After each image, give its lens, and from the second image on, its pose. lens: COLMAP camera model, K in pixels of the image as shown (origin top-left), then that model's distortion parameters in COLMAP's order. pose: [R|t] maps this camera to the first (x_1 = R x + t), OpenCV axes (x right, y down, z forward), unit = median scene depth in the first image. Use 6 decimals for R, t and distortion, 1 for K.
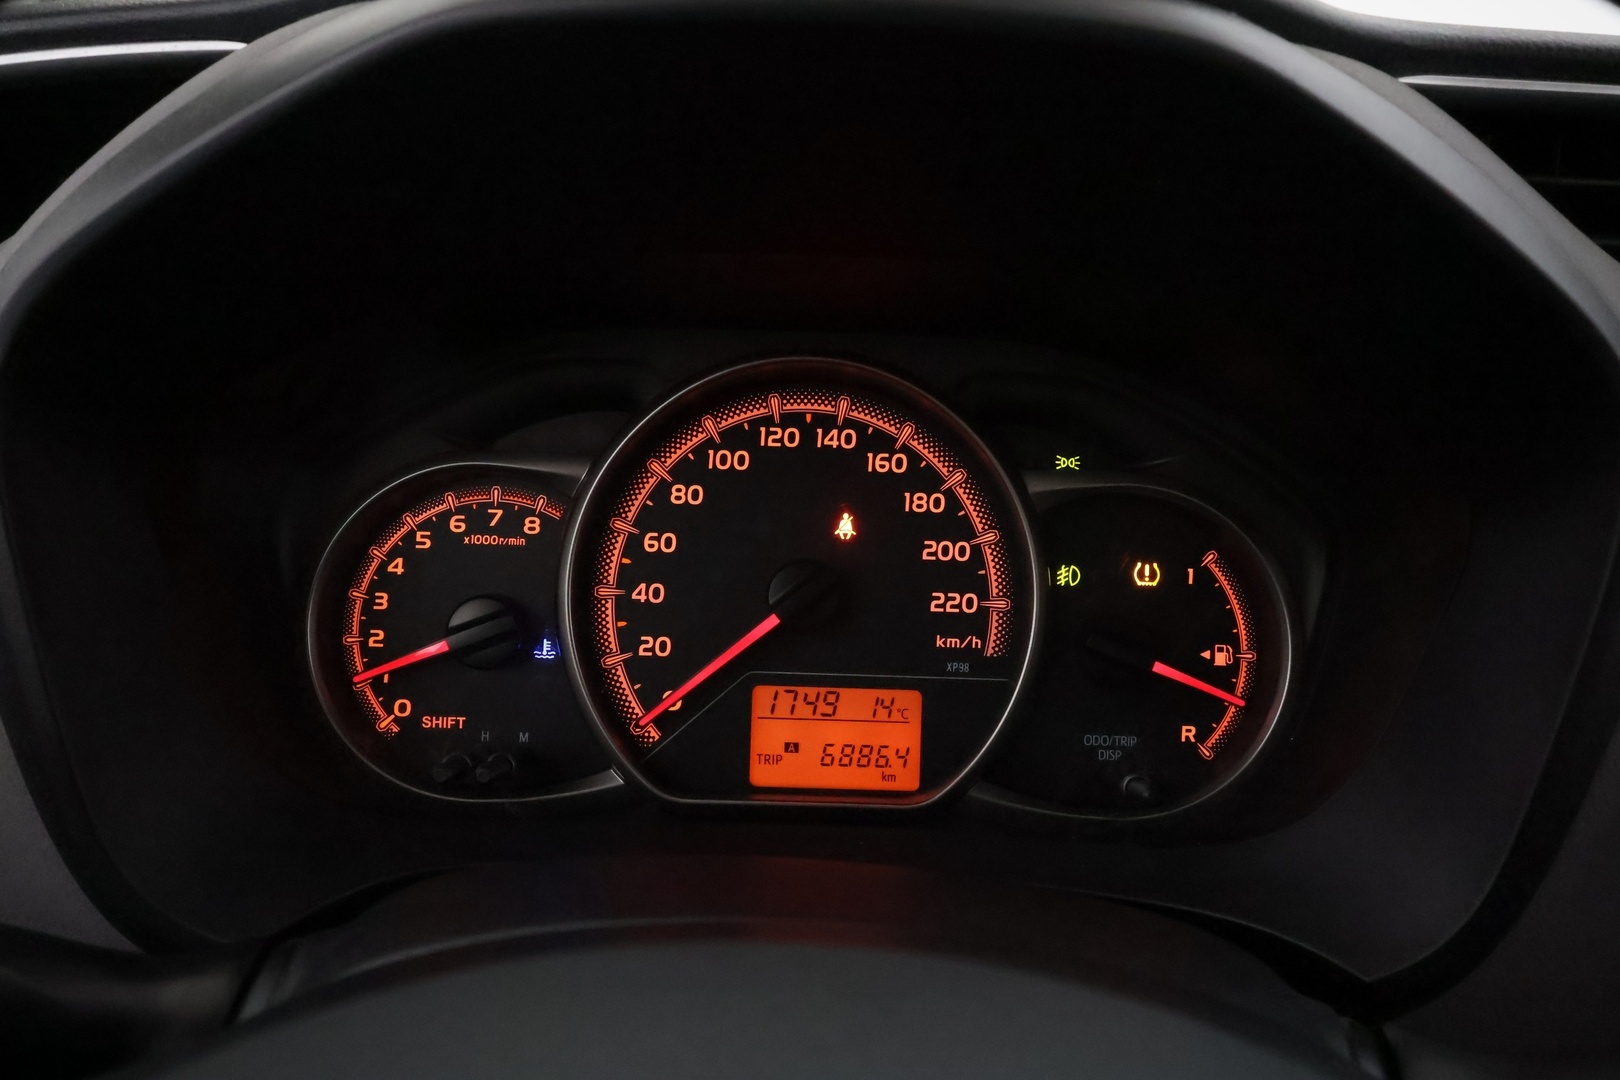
lens RADIAL K [[1352.6, 0, 812.4], [0, 1352.6, 533.4], [0, 0, 1]] dist [-0.008526, 0.016556]
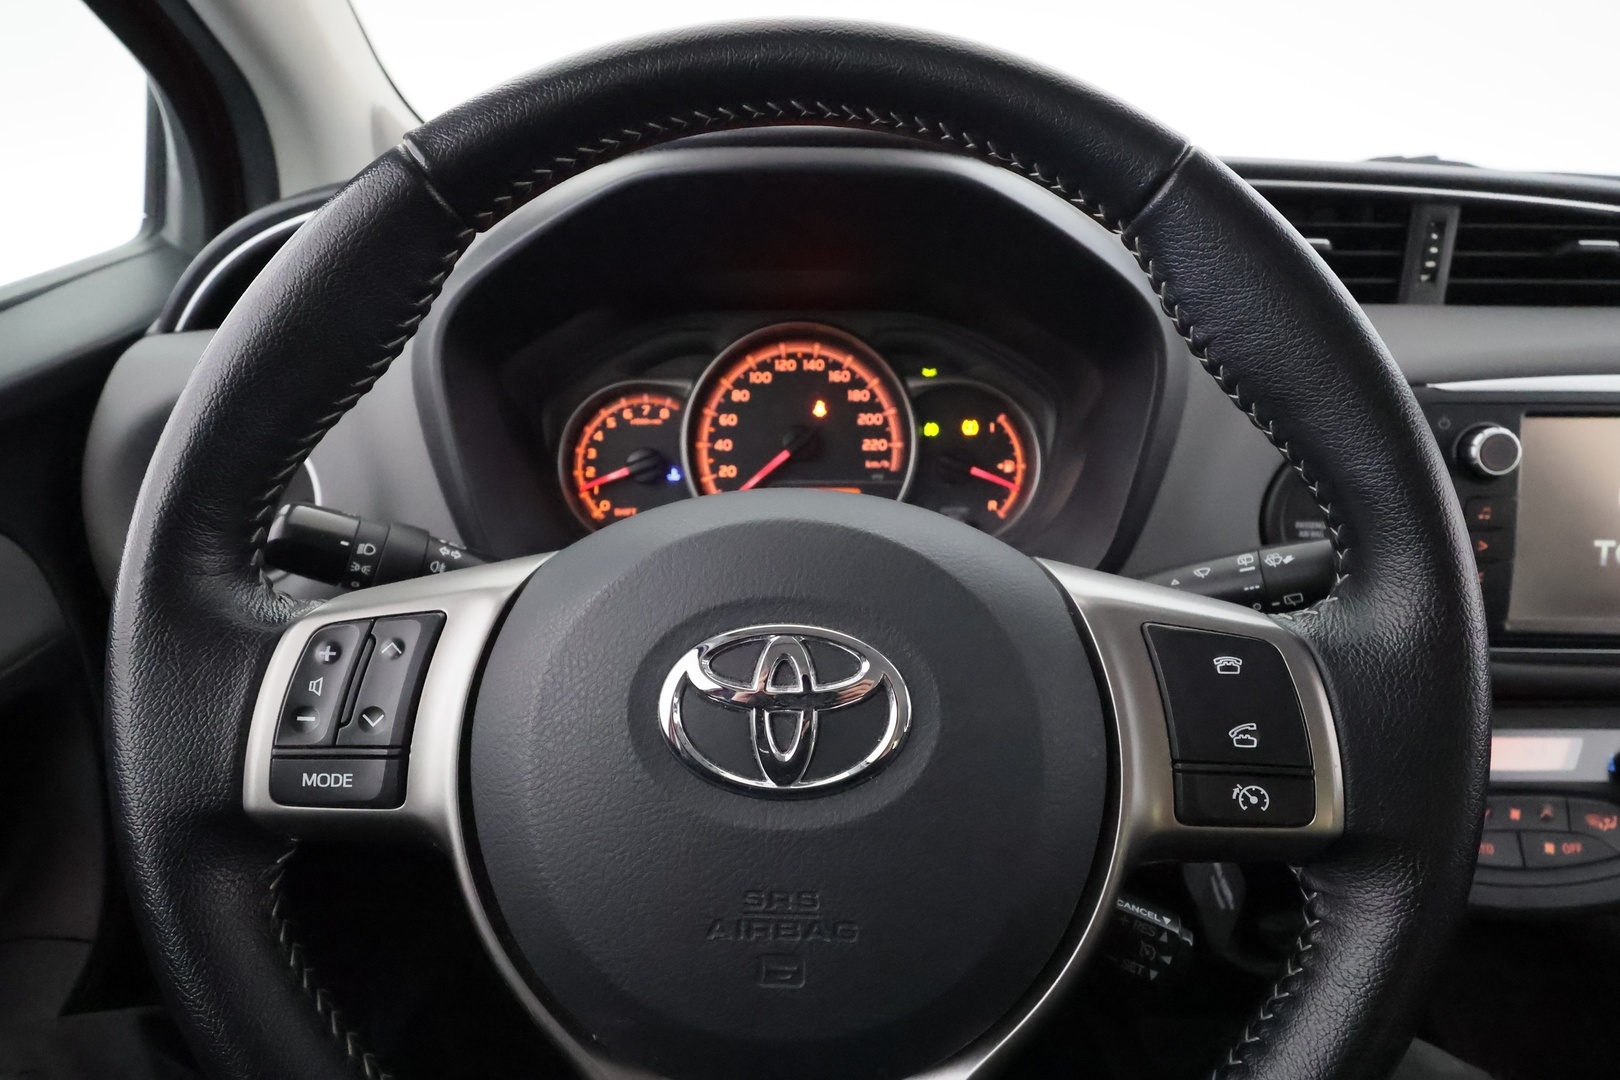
lens RADIAL K [[955.8, 0, 808.5], [0, 955.8, 547.5], [0, 0, 1]] dist [-0.002093, -0.006377]
pose [[0.999395, -0.032826, -0.011521, 0.017438], [0.033467, 0.997596, 0.060675, 0.114547], [0.009502, -0.061024, 0.998091, -0.434249]]
